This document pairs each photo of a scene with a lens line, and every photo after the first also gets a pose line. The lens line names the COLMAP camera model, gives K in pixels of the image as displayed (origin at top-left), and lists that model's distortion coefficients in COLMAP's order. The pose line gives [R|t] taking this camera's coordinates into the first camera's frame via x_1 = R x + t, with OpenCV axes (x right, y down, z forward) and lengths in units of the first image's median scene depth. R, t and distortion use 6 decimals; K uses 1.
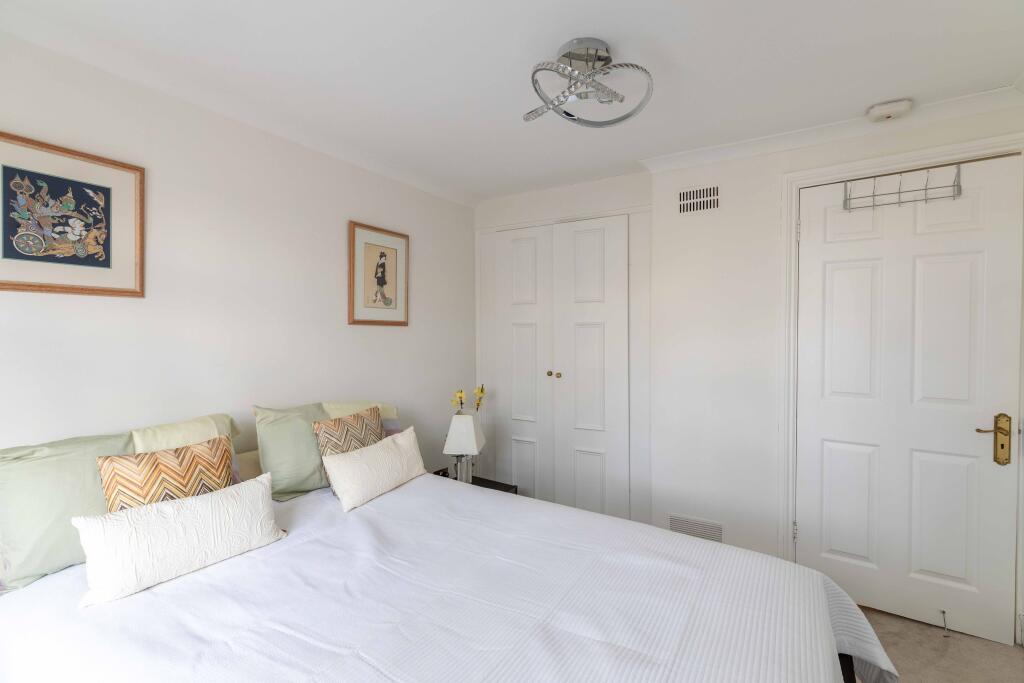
lens RADIAL K [[469.5, 0, 512.0], [0, 469.5, 341.5], [0, 0, 1]] dist [-0.000409, -0.000051]
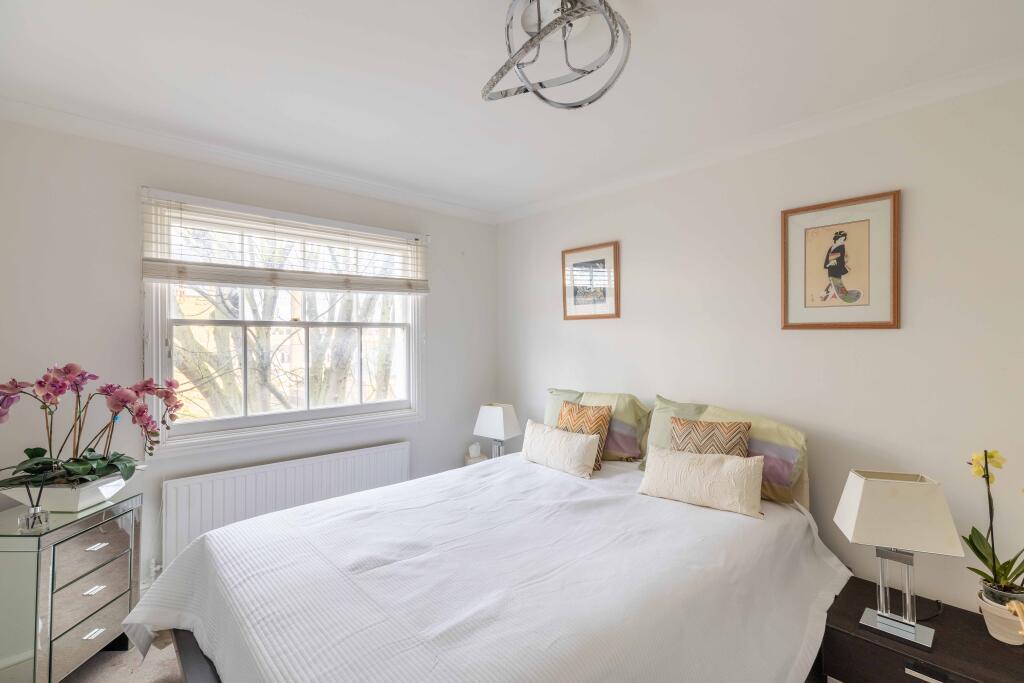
lens RADIAL K [[469.5, 0, 512.0], [0, 469.5, 341.5], [0, 0, 1]] dist [-0.000409, -0.000051]
pose [[-0.276057, 0.029576, -0.960686, 0.607554], [0.003126, 0.999549, 0.029874, -0.038684], [0.961136, 0.005244, -0.276025, 0.712777]]
